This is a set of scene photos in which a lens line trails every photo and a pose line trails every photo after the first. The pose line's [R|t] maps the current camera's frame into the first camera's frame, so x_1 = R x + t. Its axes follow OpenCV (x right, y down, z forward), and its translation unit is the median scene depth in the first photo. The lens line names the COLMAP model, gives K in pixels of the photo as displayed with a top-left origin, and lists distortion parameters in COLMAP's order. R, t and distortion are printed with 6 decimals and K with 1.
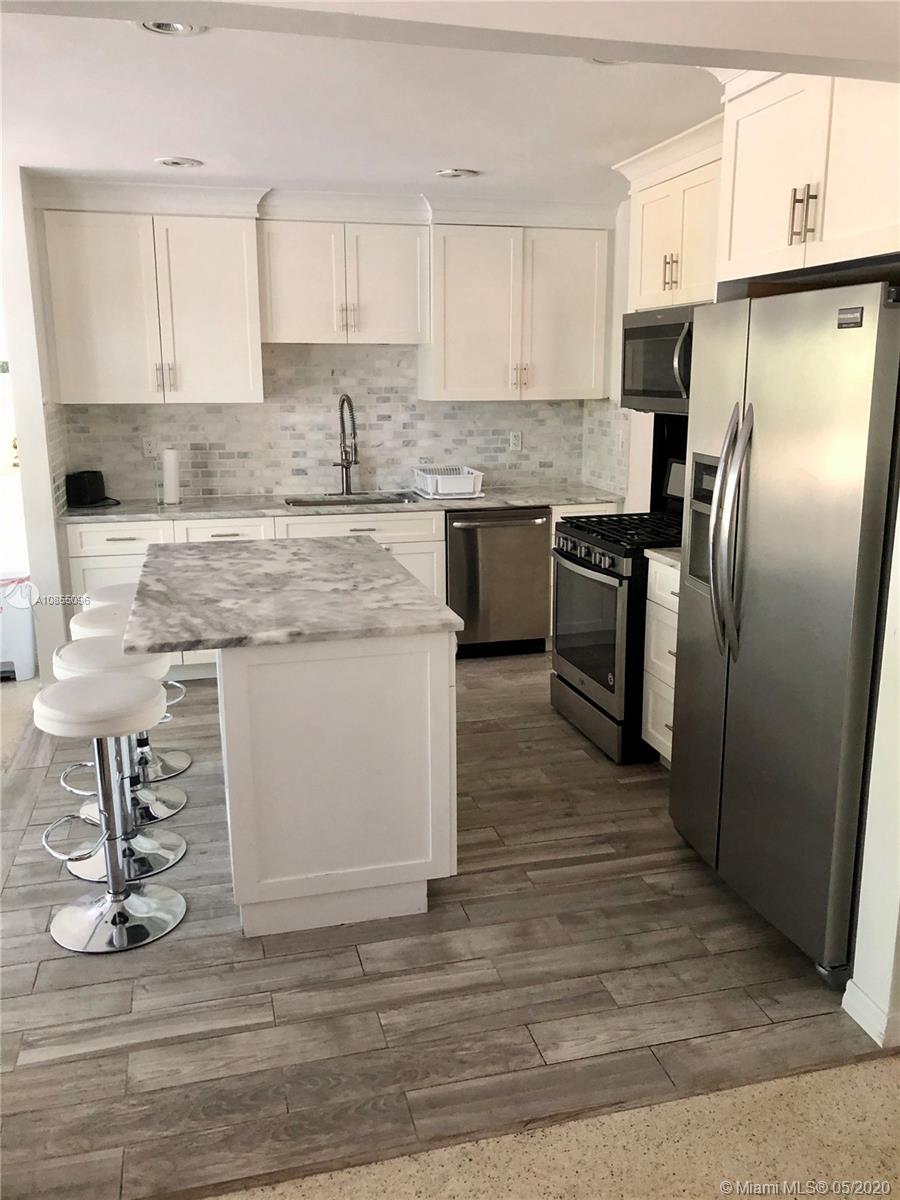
lens RADIAL K [[992.0, 0, 450.8], [0, 992.0, 599.6], [0, 0, 1]] dist [0.023368, -0.015772]
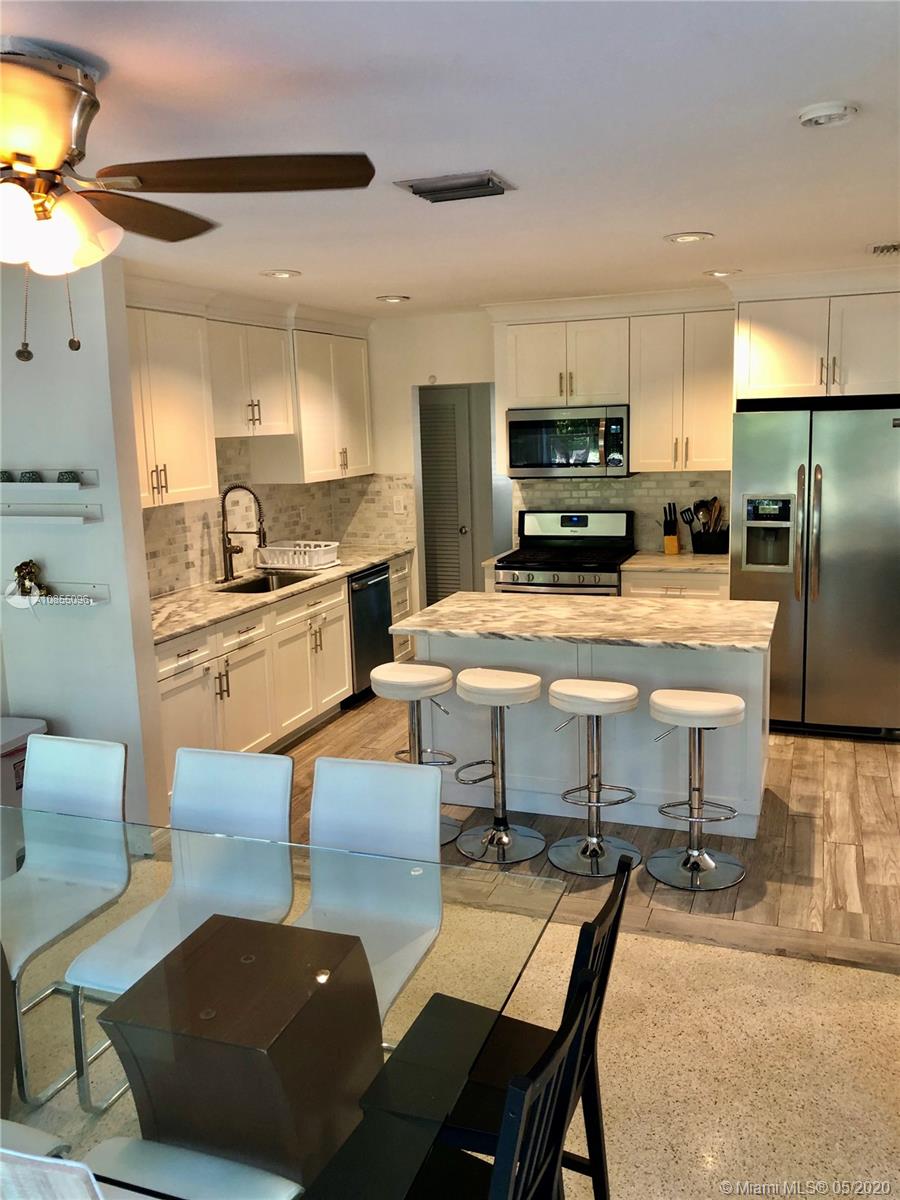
lens RADIAL K [[992.0, 0, 450.5], [0, 992.0, 597.2], [0, 0, 1]] dist [0.023368, -0.015772]
pose [[0.575252, -0.164372, 0.801291, -1.596998], [0.212389, 0.976018, 0.047740, -0.178198], [-0.789922, 0.142723, 0.596367, 0.421037]]
